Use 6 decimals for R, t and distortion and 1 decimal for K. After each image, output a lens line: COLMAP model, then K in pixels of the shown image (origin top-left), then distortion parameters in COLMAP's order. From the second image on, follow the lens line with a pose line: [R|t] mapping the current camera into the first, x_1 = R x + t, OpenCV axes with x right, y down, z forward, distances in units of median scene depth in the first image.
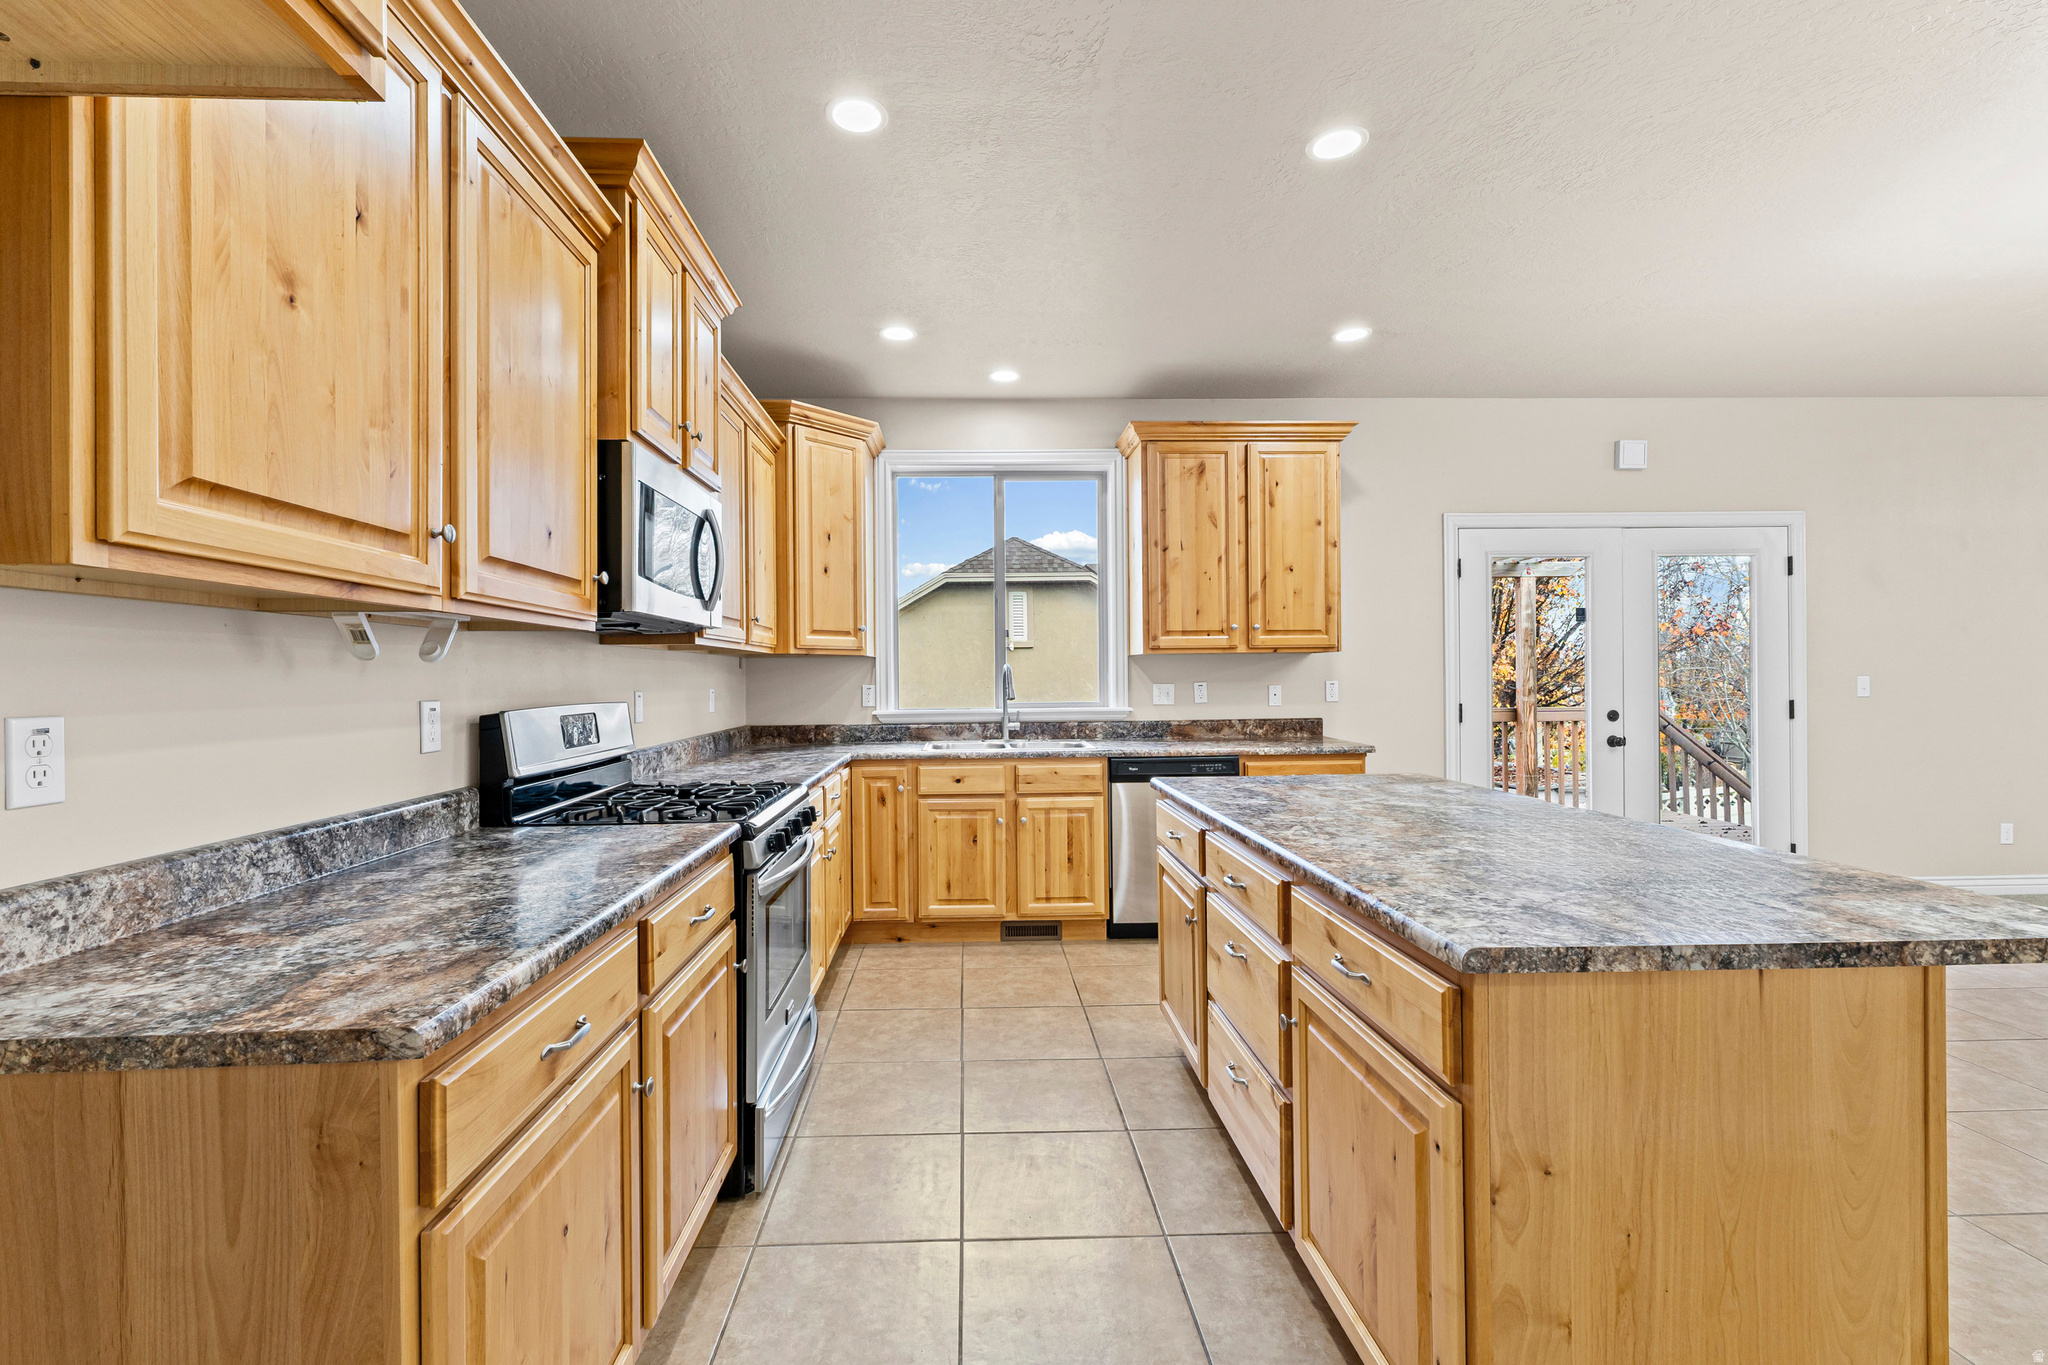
lens RADIAL K [[875.2, 0, 991.8], [0, 875.2, 680.8], [0, 0, 1]] dist [0.002123, 0.000441]
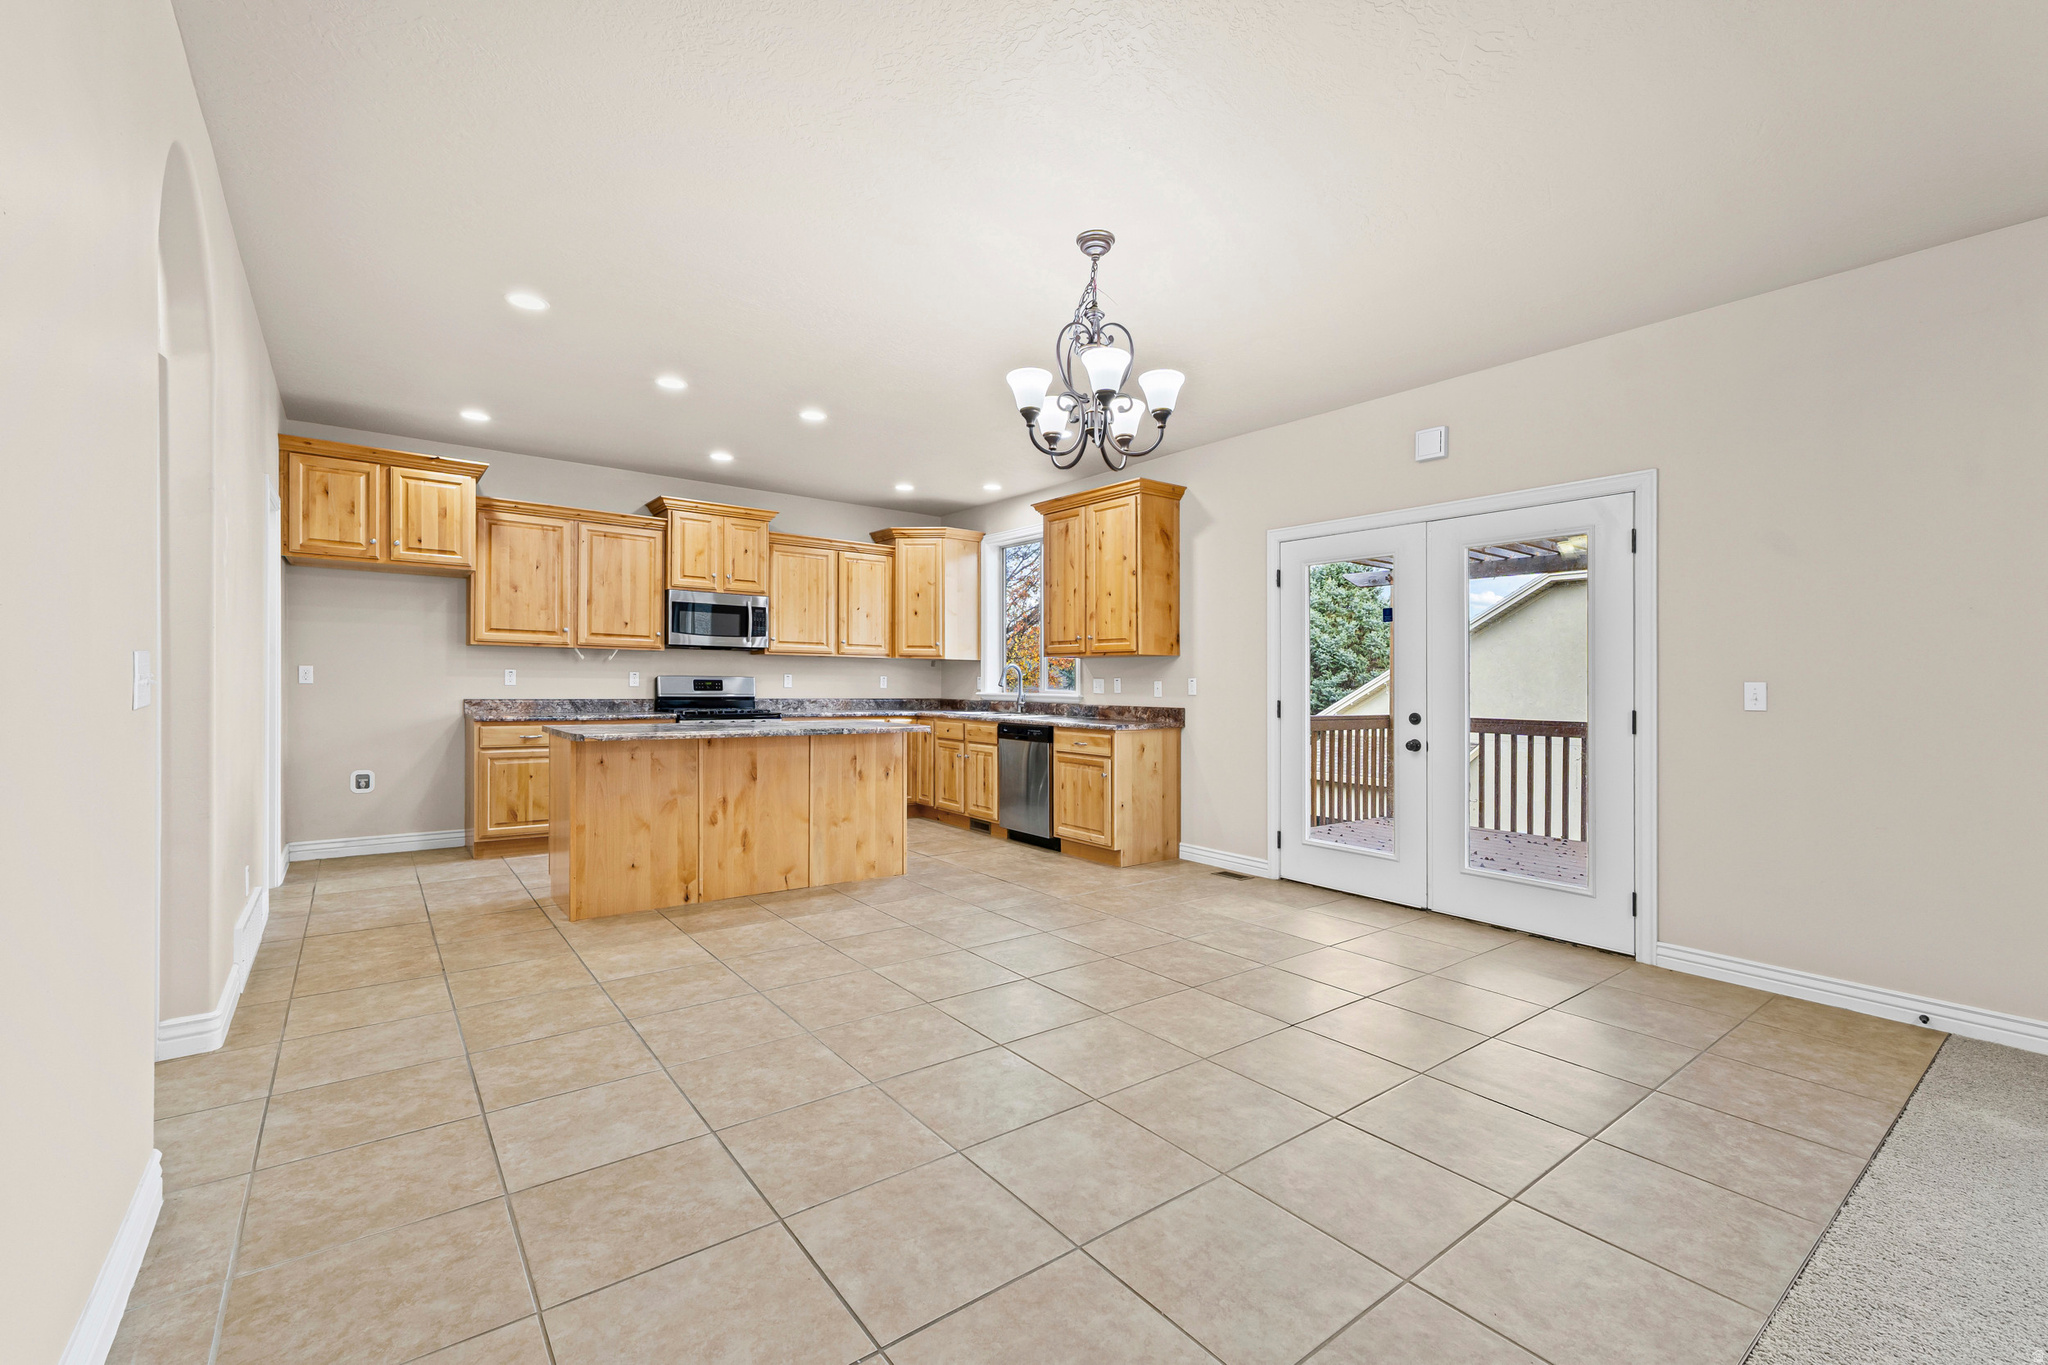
lens RADIAL K [[864.1, 0, 1033.8], [0, 864.1, 698.9], [0, 0, 1]] dist [0.004367, 0.000348]
pose [[0.591211, 0.032294, -0.805870, 1.434550], [-0.022219, 0.999471, 0.023751, 0.005948], [0.806211, 0.003864, 0.591616, 0.117614]]
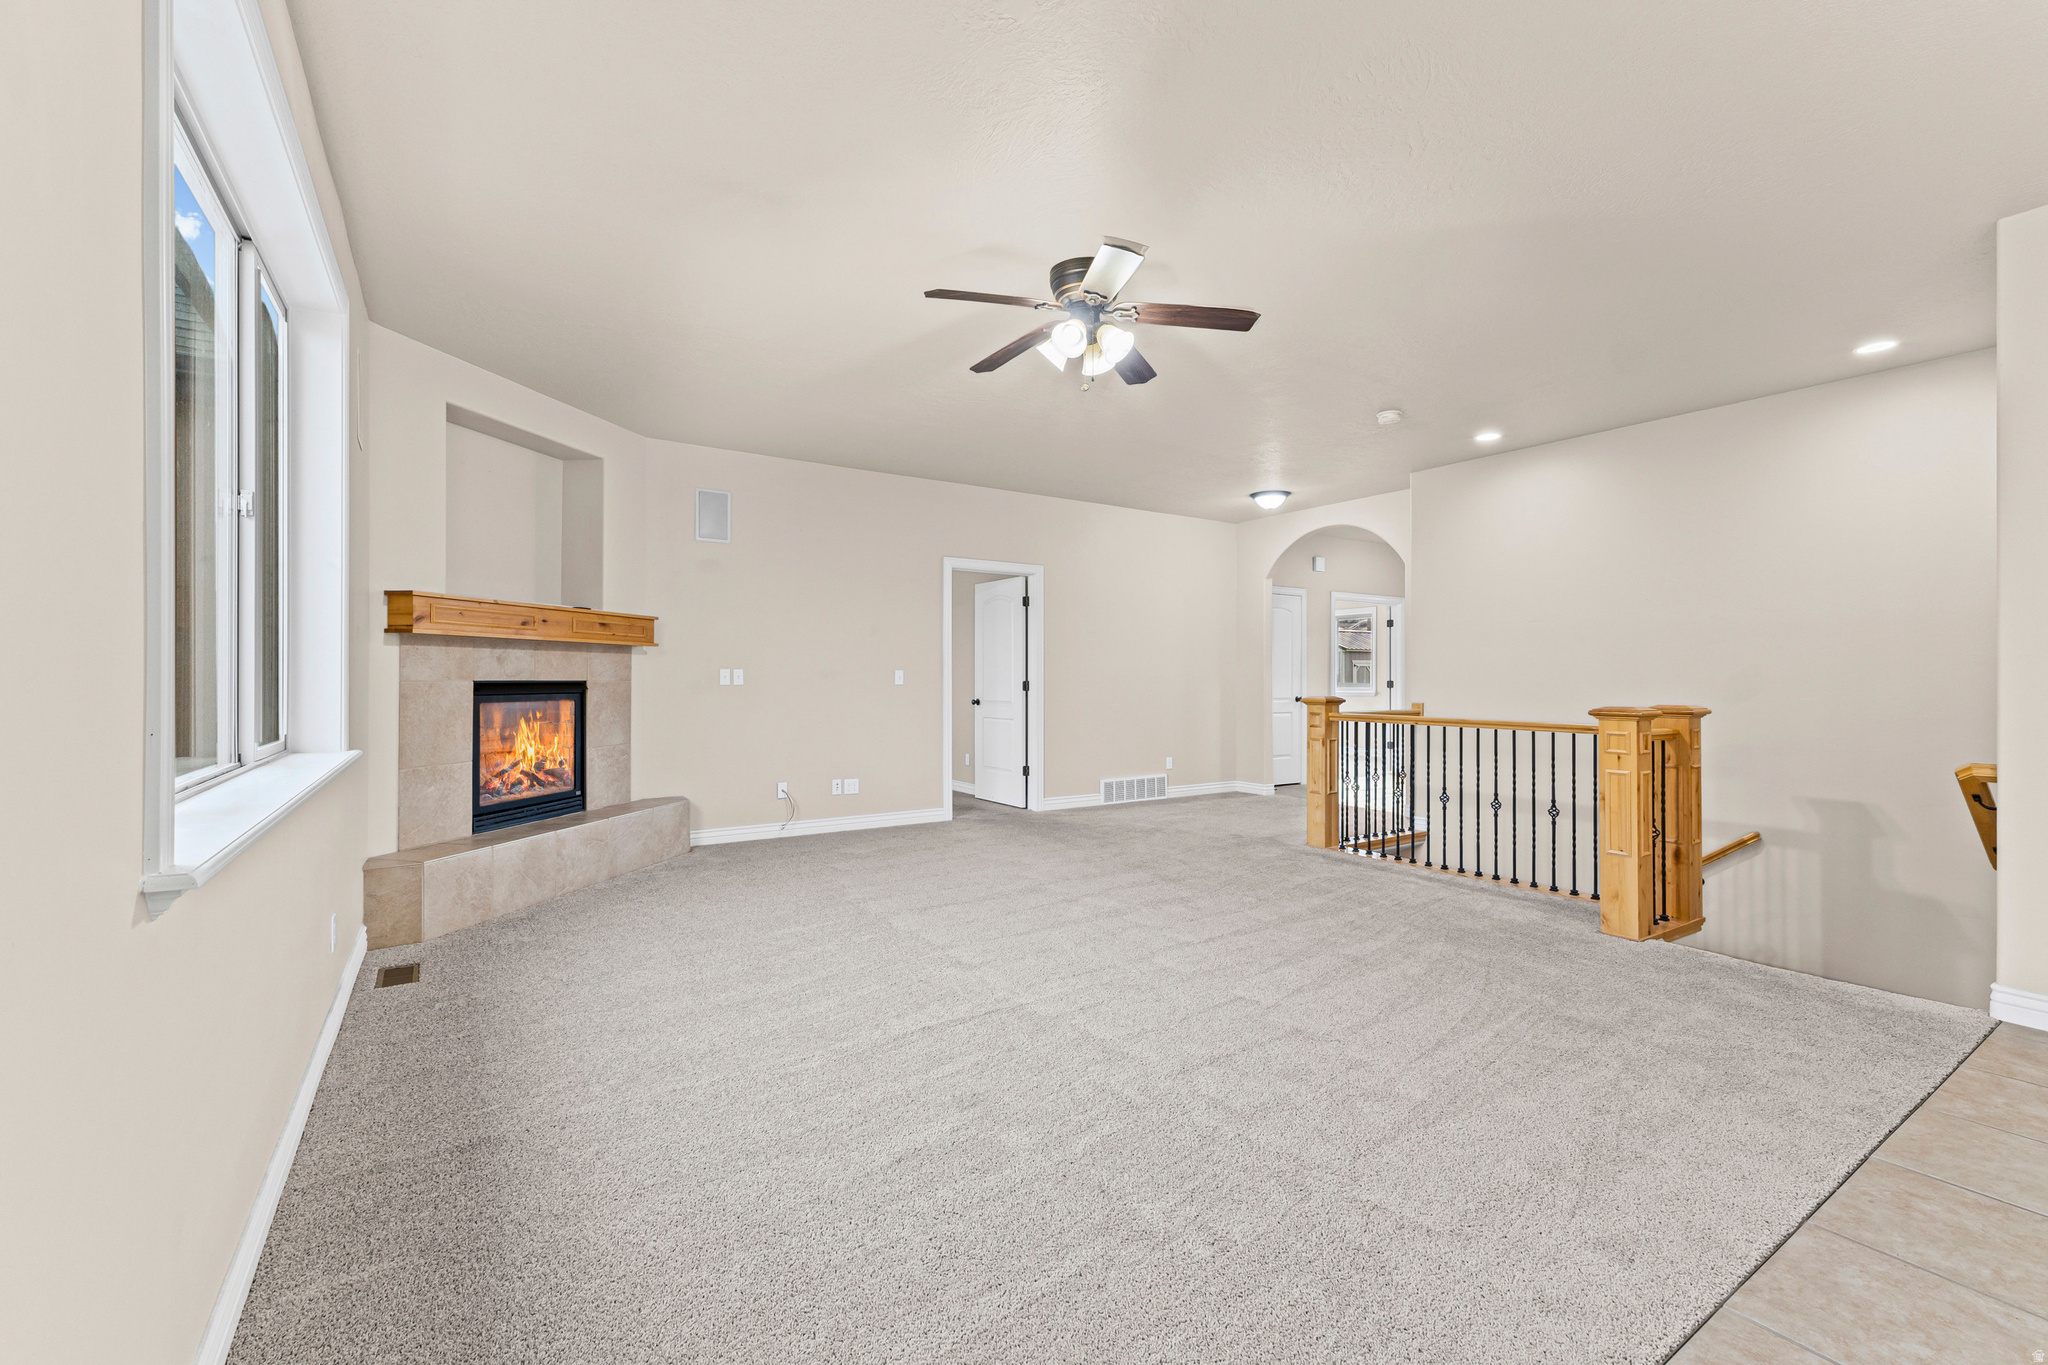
lens RADIAL K [[858.4, 0, 1030.4], [0, 858.4, 676.2], [0, 0, 1]] dist [0.007690, -0.000280]
pose [[-0.527284, 0.007817, 0.849653, 1.152782], [0.002217, 0.999967, -0.007824, 0.004782], [-0.849686, -0.002242, -0.527284, 1.092833]]
